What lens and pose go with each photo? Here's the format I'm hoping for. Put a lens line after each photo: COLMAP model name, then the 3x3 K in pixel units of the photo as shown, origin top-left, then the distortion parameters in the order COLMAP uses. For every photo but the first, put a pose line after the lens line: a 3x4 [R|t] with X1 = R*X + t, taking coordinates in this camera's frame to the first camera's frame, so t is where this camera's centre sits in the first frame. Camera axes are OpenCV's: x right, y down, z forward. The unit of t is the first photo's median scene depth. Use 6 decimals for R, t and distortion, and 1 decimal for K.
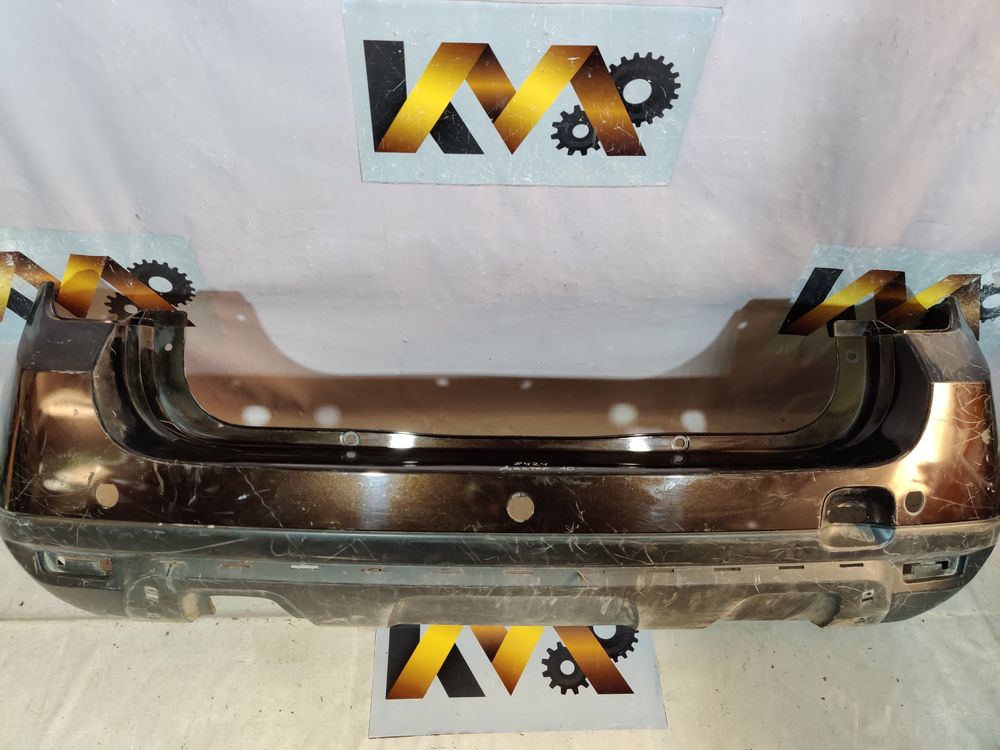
lens RADIAL K [[772.4, 0, 498.0], [0, 772.4, 349.0], [0, 0, 1]] dist [0.046547, -0.035892]
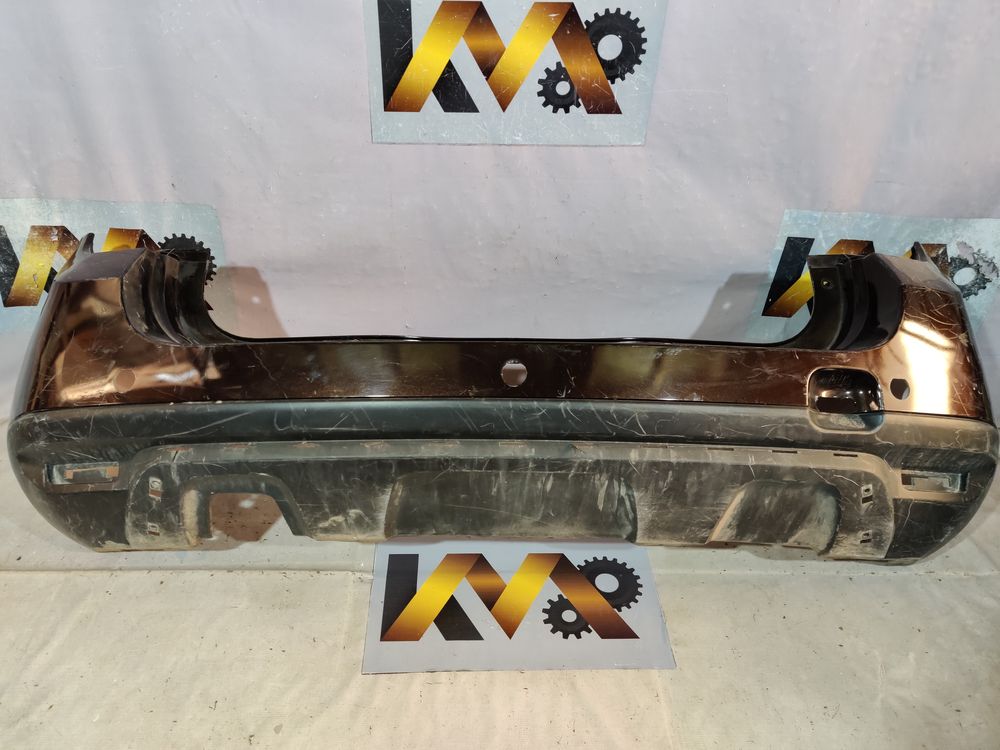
lens RADIAL K [[772.4, 0, 481.6], [0, 772.4, 360.9], [0, 0, 1]] dist [0.046547, -0.035892]
pose [[0.999620, -0.011550, -0.025029, 0.009886], [0.004807, 0.967114, -0.254297, 0.395050], [0.027143, 0.254080, 0.966802, -0.013617]]
